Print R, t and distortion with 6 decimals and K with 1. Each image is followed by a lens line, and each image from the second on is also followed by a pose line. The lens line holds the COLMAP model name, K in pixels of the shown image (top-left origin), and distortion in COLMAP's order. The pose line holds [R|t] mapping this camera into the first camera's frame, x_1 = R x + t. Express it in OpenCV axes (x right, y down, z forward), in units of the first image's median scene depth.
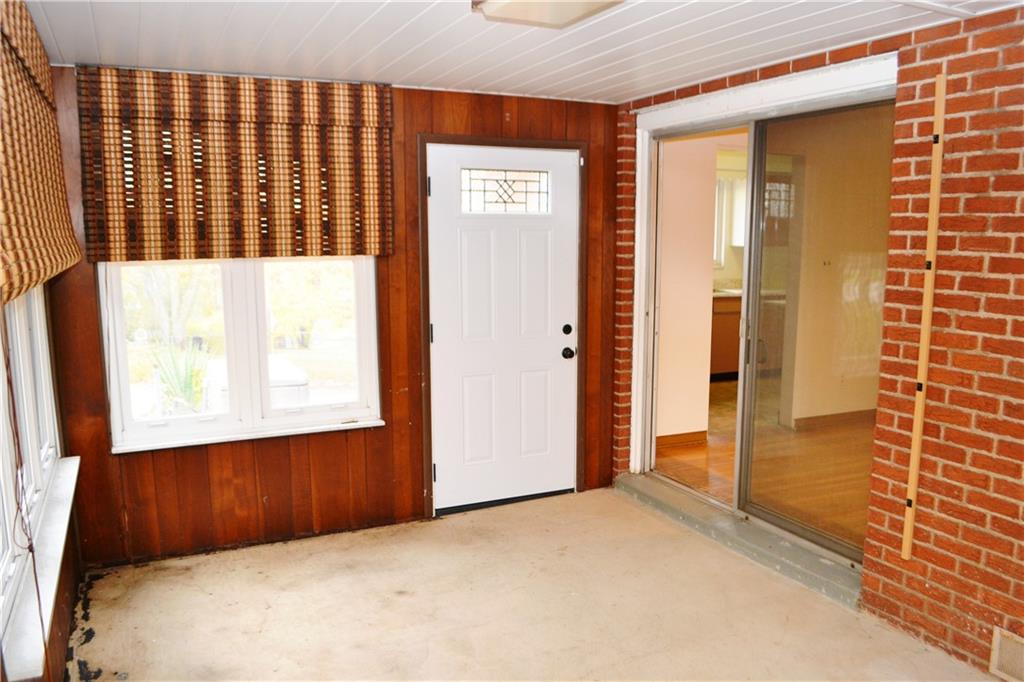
lens RADIAL K [[822.1, 0, 516.4], [0, 822.1, 363.8], [0, 0, 1]] dist [-0.078520, 0.004009]
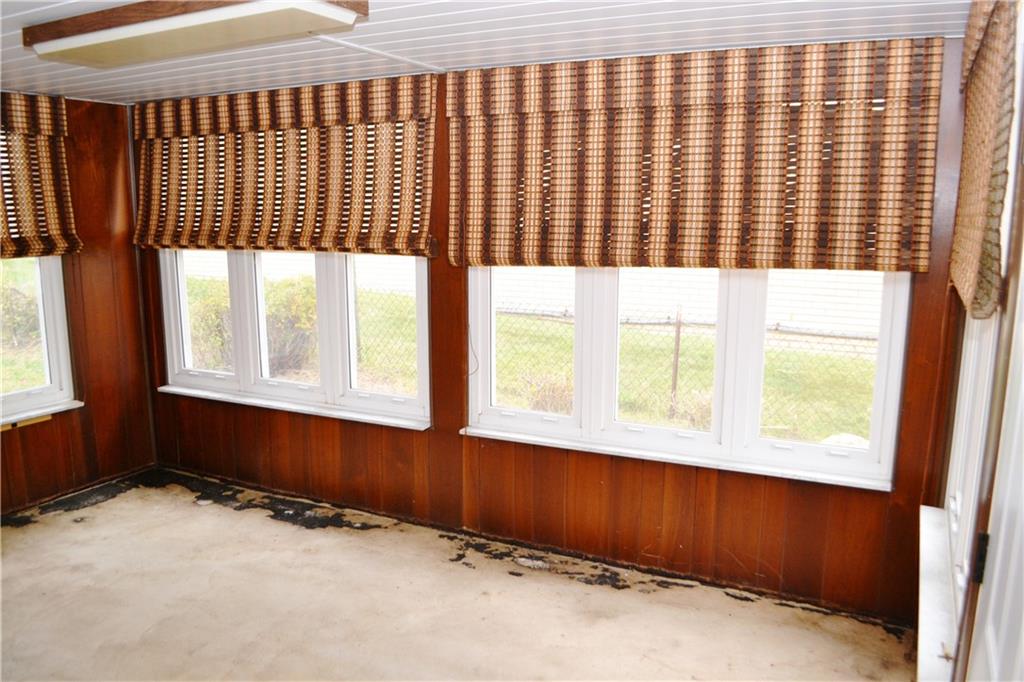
lens RADIAL K [[822.1, 0, 516.4], [0, 822.1, 363.8], [0, 0, 1]] dist [-0.078520, 0.004009]
pose [[-0.784760, 0.118782, -0.608312, 0.342080], [-0.096285, 0.946185, 0.308970, -0.274734], [0.612276, 0.301039, -0.731091, 1.493589]]
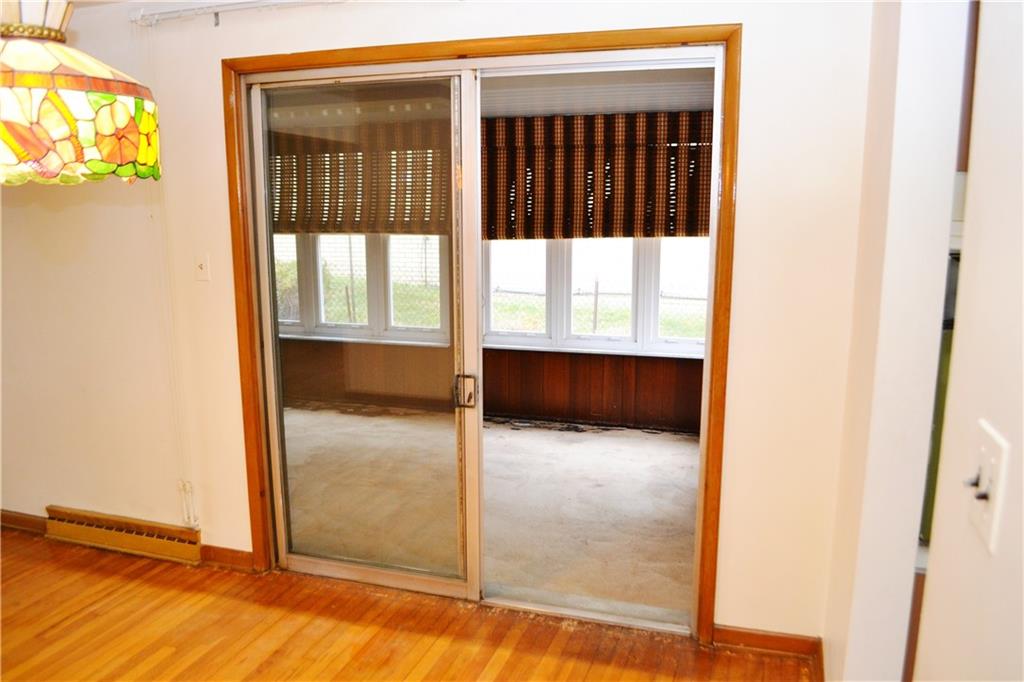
lens RADIAL K [[822.1, 0, 516.4], [0, 822.1, 363.8], [0, 0, 1]] dist [-0.078520, 0.004009]
pose [[-0.686394, 0.143147, -0.713002, 0.997725], [-0.109101, 0.949071, 0.295571, -0.335237], [0.718999, 0.280667, -0.635819, 1.895864]]
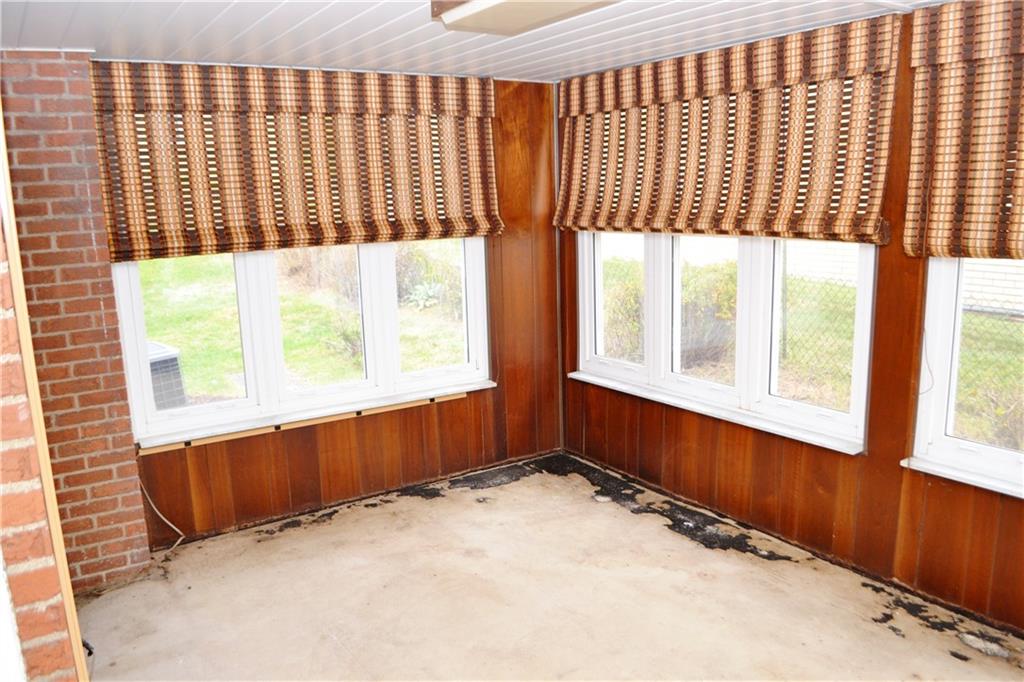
lens RADIAL K [[822.1, 0, 516.4], [0, 822.1, 363.8], [0, 0, 1]] dist [-0.078520, 0.004009]
pose [[-0.987584, 0.061241, -0.144662, 0.260347], [0.006228, 0.935422, 0.353479, -0.246577], [0.156967, 0.348189, -0.924189, 1.352520]]
